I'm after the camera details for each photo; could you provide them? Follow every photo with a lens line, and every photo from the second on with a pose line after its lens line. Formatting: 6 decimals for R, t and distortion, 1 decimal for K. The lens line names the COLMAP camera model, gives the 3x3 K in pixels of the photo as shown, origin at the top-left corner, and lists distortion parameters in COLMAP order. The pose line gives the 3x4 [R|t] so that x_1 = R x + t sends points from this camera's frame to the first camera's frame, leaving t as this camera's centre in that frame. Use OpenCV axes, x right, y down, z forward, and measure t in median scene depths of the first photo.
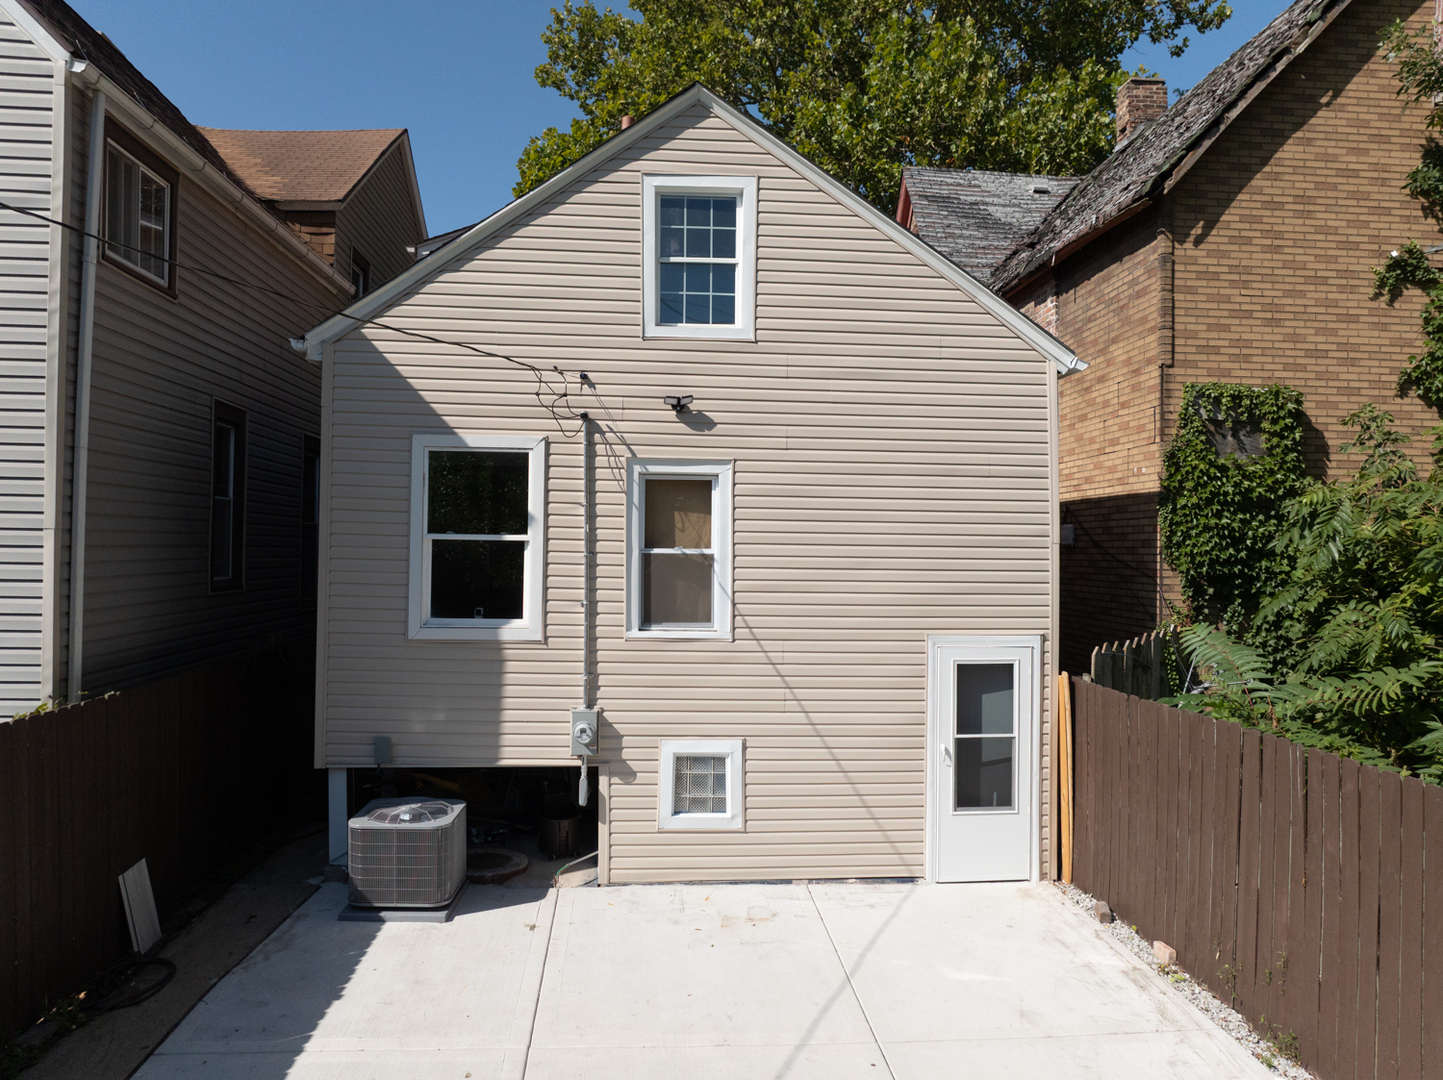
lens RADIAL K [[1032.1, 0, 720.3], [0, 1032.1, 545.9], [0, 0, 1]] dist [-0.009162, -0.003010]
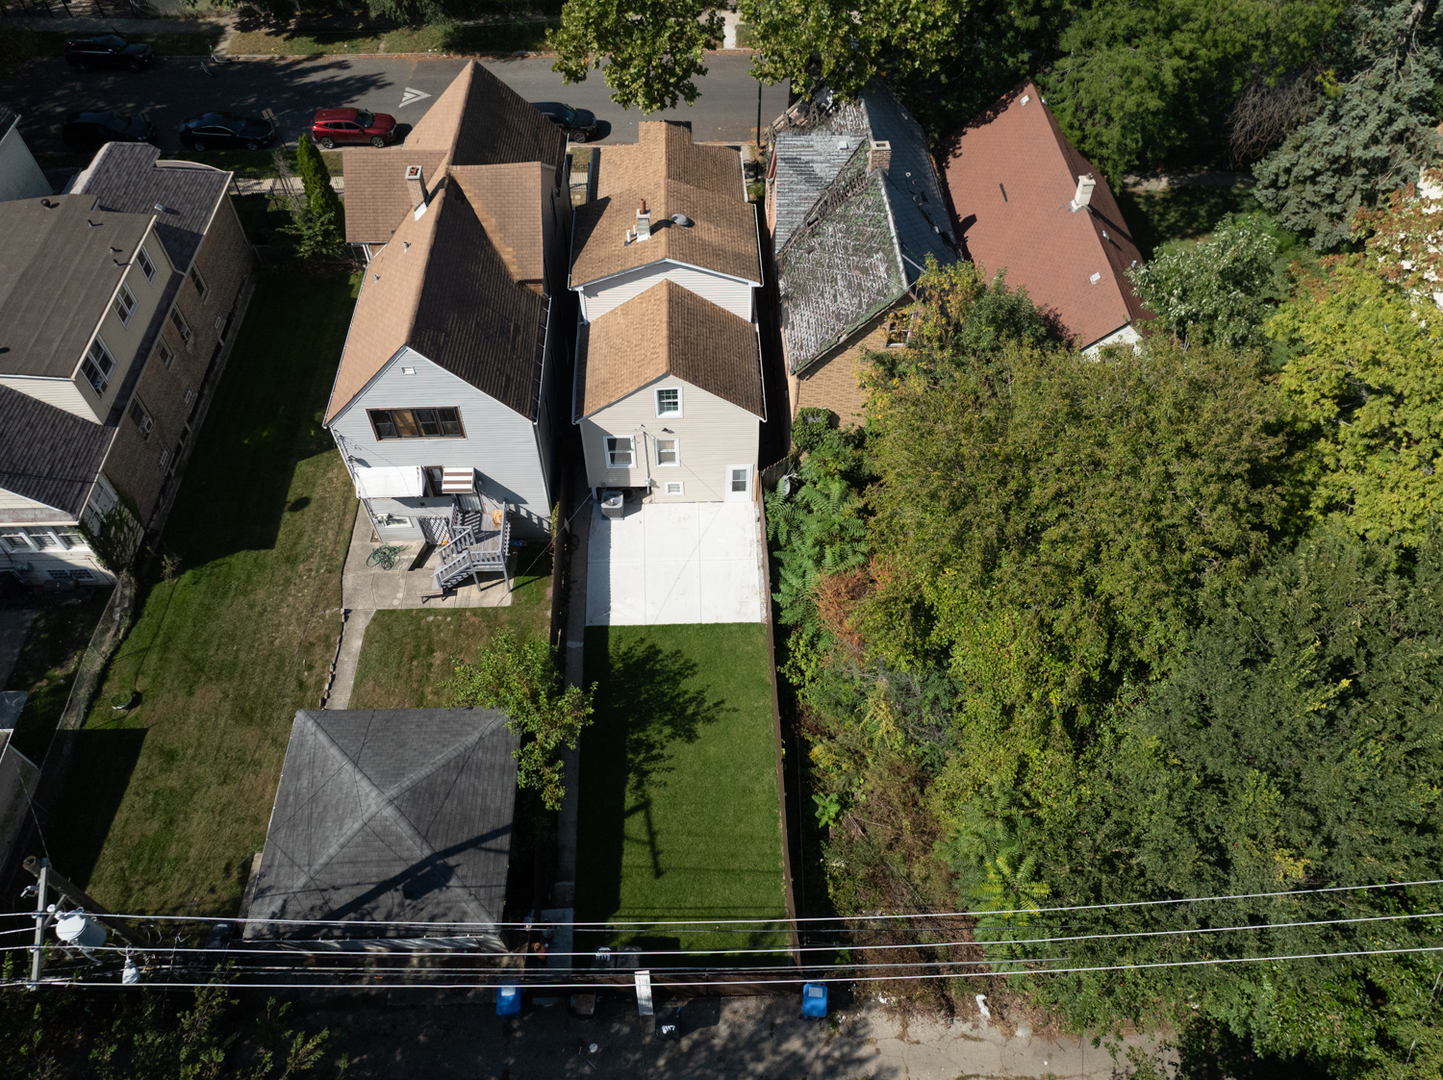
lens RADIAL K [[1032.1, 0, 718.1], [0, 1032.1, 541.9], [0, 0, 1]] dist [-0.009162, -0.003010]
pose [[0.998848, 0.034148, -0.033710, 0.328844], [0.006620, 0.597745, 0.801659, -3.198936], [0.047525, -0.800959, 0.596831, -1.835374]]
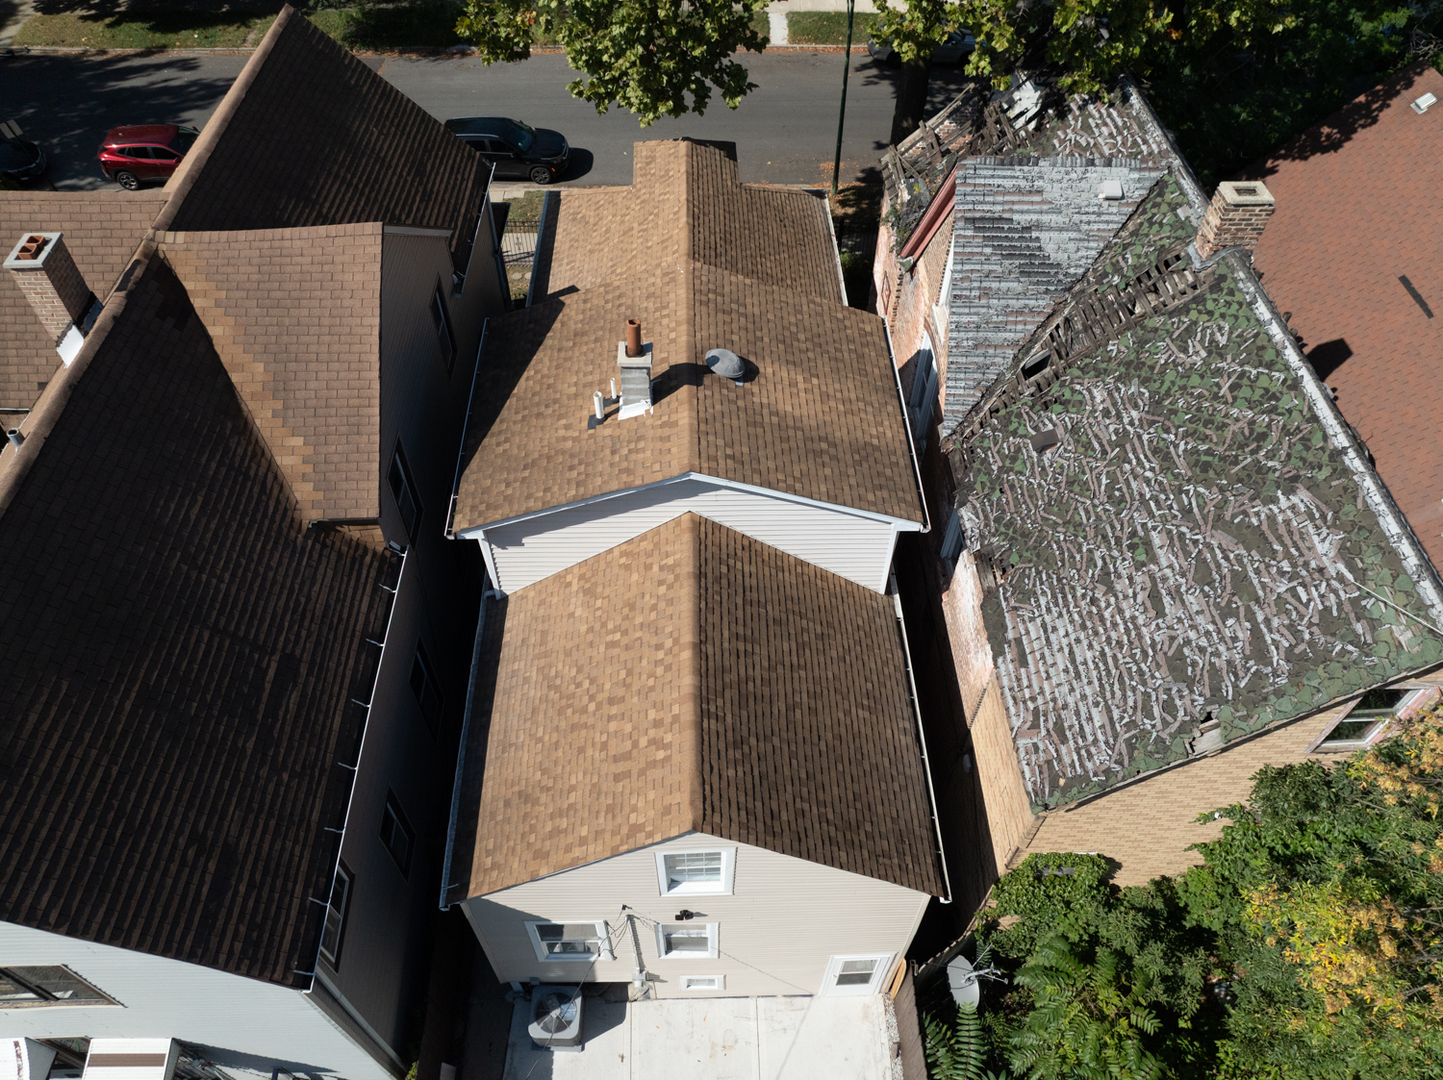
lens RADIAL K [[1032.1, 0, 722.3], [0, 1032.1, 544.2], [0, 0, 1]] dist [-0.009162, -0.003010]
pose [[0.998747, 0.040355, -0.029609, 0.042108], [-0.002170, 0.625919, 0.779885, -1.749077], [0.050005, -0.778843, 0.625222, 0.443477]]
